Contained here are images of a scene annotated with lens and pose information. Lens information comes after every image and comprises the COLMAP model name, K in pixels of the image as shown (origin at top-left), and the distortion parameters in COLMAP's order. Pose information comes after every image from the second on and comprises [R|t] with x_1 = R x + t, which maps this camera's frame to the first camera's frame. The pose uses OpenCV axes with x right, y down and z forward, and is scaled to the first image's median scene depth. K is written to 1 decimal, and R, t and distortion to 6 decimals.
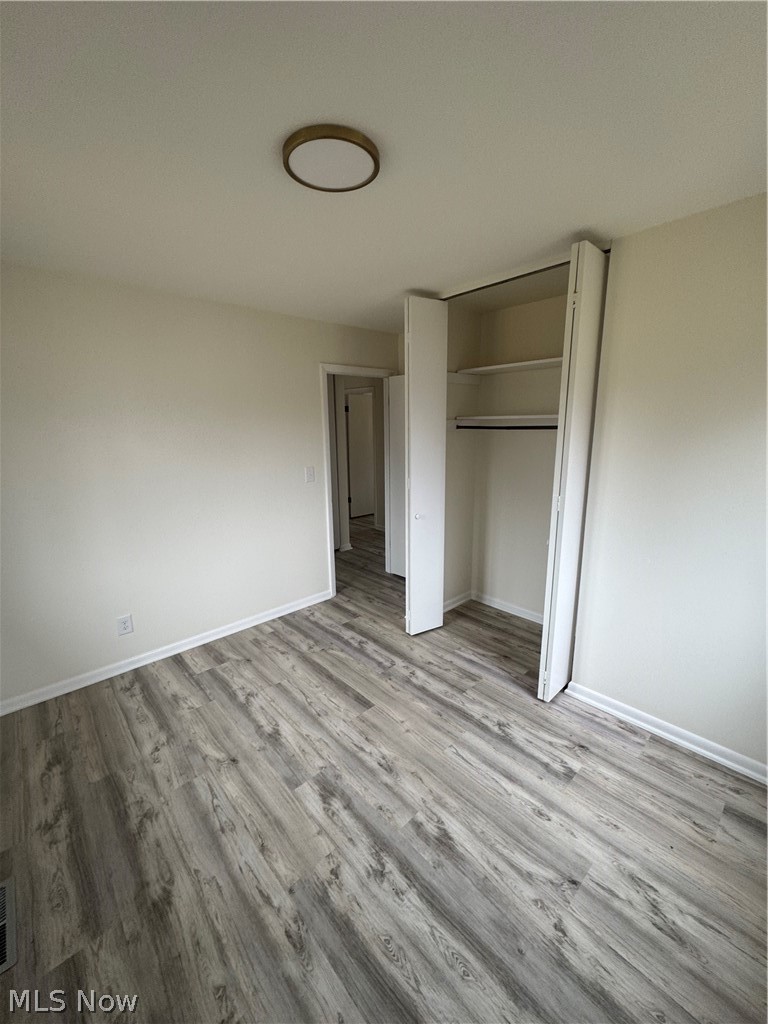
lens RADIAL K [[410.5, 0, 384.0], [0, 410.5, 512.0], [0, 0, 1]] dist [-0.001899, -0.000388]
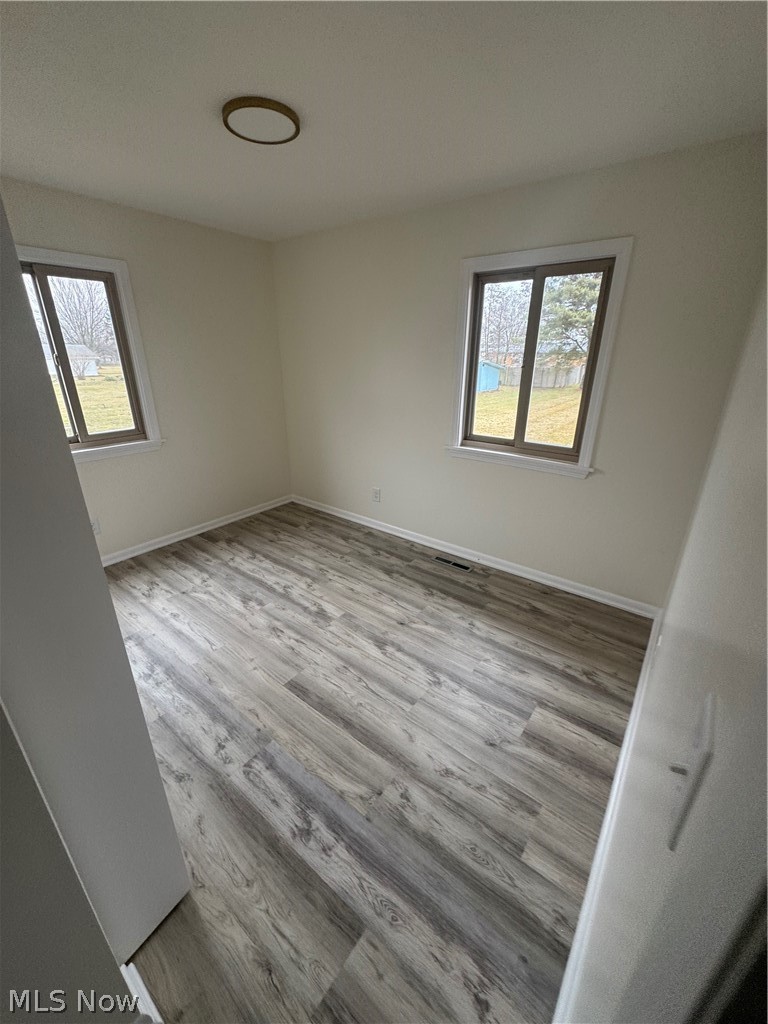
lens RADIAL K [[410.5, 0, 384.0], [0, 410.5, 512.0], [0, 0, 1]] dist [-0.001899, -0.000388]
pose [[-0.986614, 0.070942, -0.146833, -0.147199], [-0.023121, 0.830462, 0.556596, -0.354137], [0.161425, 0.552540, -0.817705, 1.745558]]
